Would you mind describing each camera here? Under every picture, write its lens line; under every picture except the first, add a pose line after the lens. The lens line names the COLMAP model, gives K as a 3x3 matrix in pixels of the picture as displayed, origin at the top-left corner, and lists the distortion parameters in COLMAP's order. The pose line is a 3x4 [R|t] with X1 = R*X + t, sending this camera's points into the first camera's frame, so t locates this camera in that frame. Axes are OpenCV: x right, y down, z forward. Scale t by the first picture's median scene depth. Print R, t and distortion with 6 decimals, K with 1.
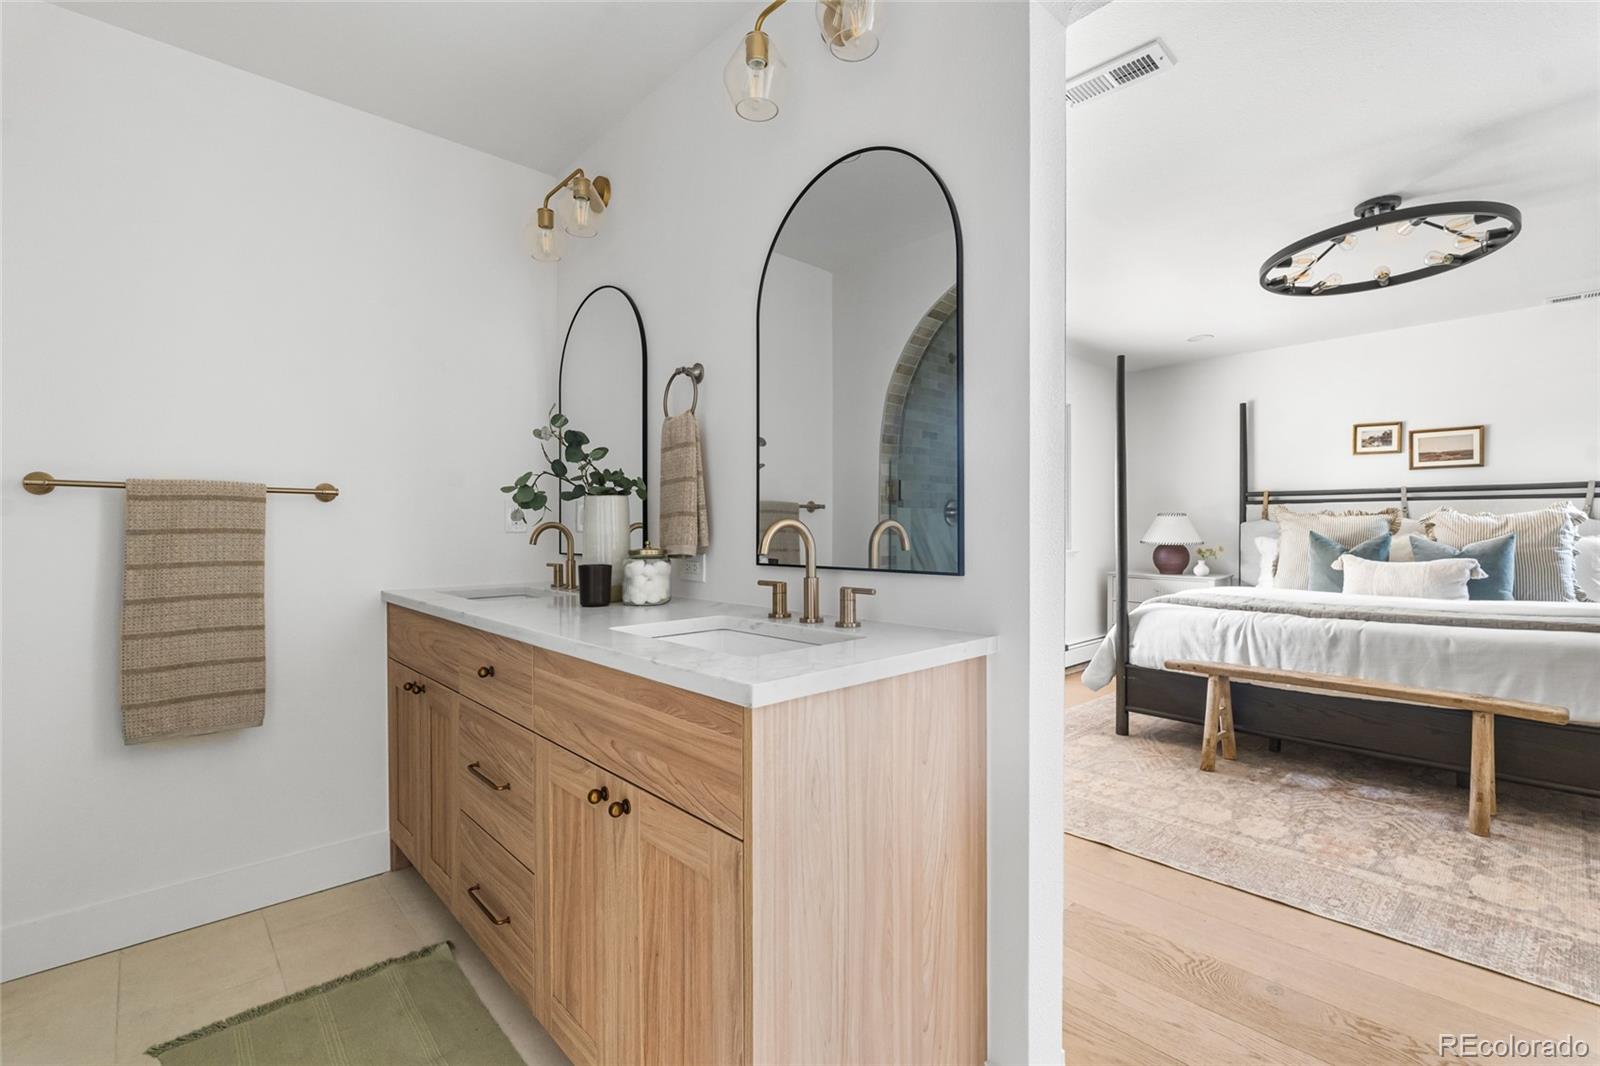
lens RADIAL K [[711.0, 0, 805.9], [0, 711.0, 527.8], [0, 0, 1]] dist [-0.003247, -0.001005]
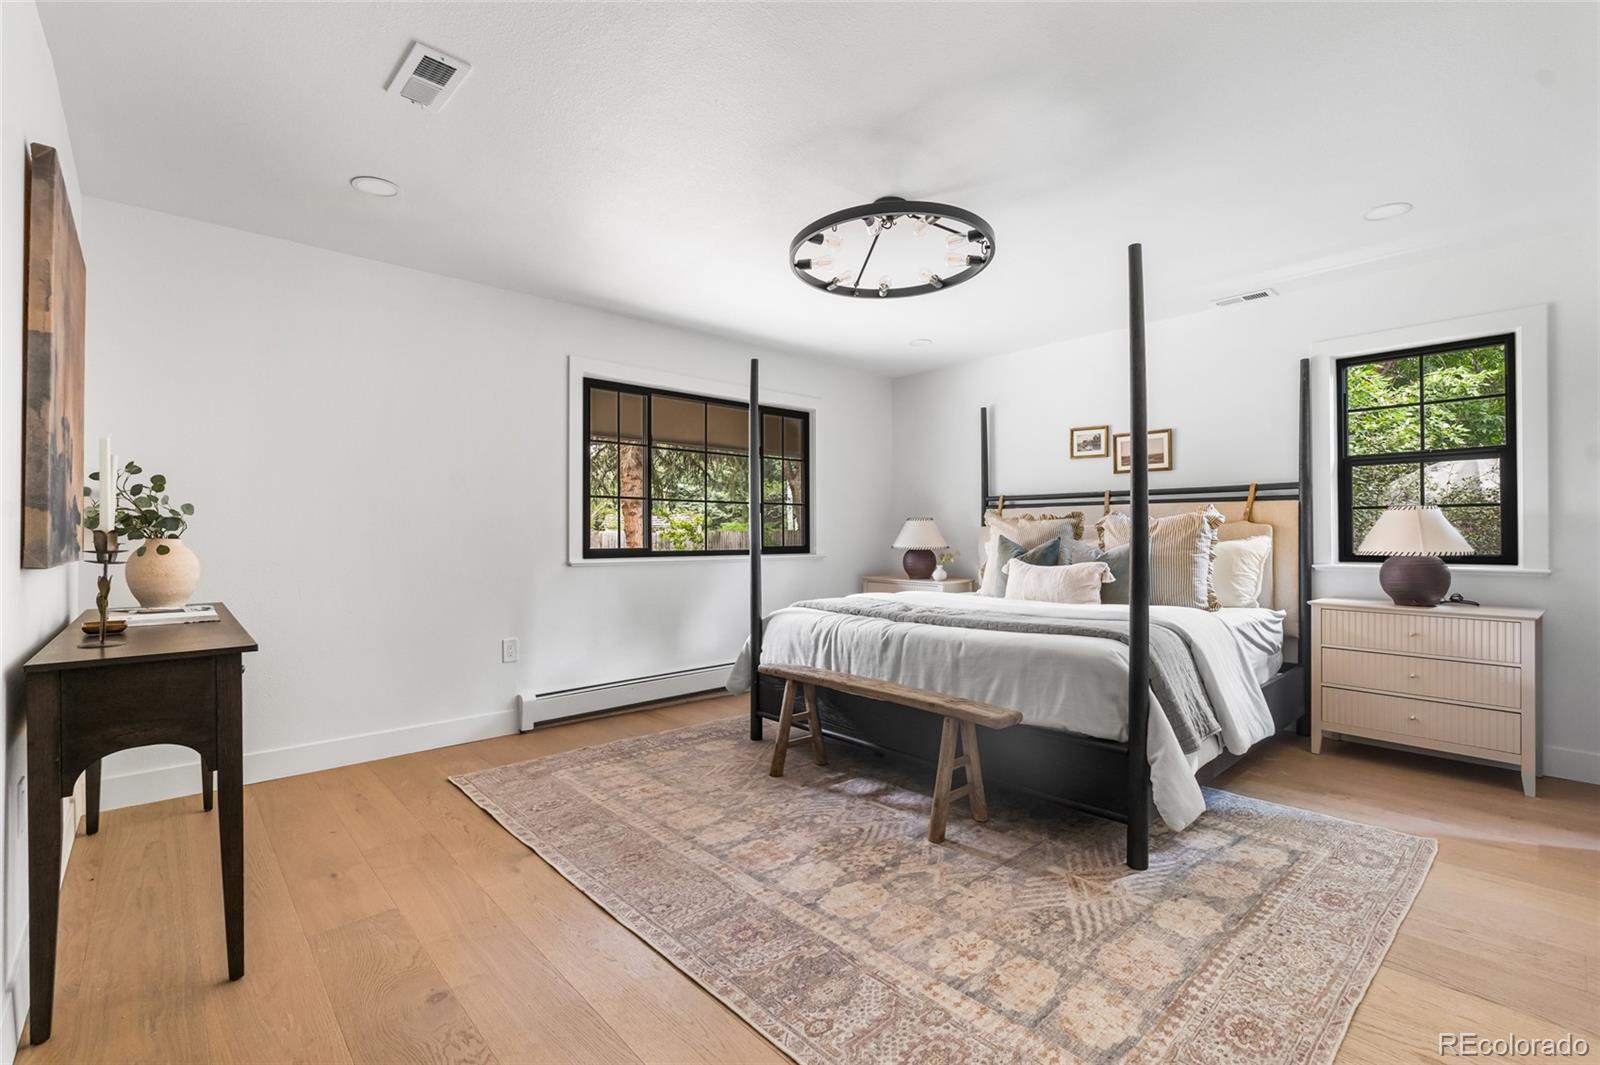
lens RADIAL K [[711.0, 0, 816.1], [0, 711.0, 526.2], [0, 0, 1]] dist [-0.003247, -0.001005]
pose [[0.999999, -0.000001, -0.001230, 0.613891], [-0.000013, 0.999934, -0.011519, 0.004941], [0.001230, 0.011519, 0.999933, 0.003508]]
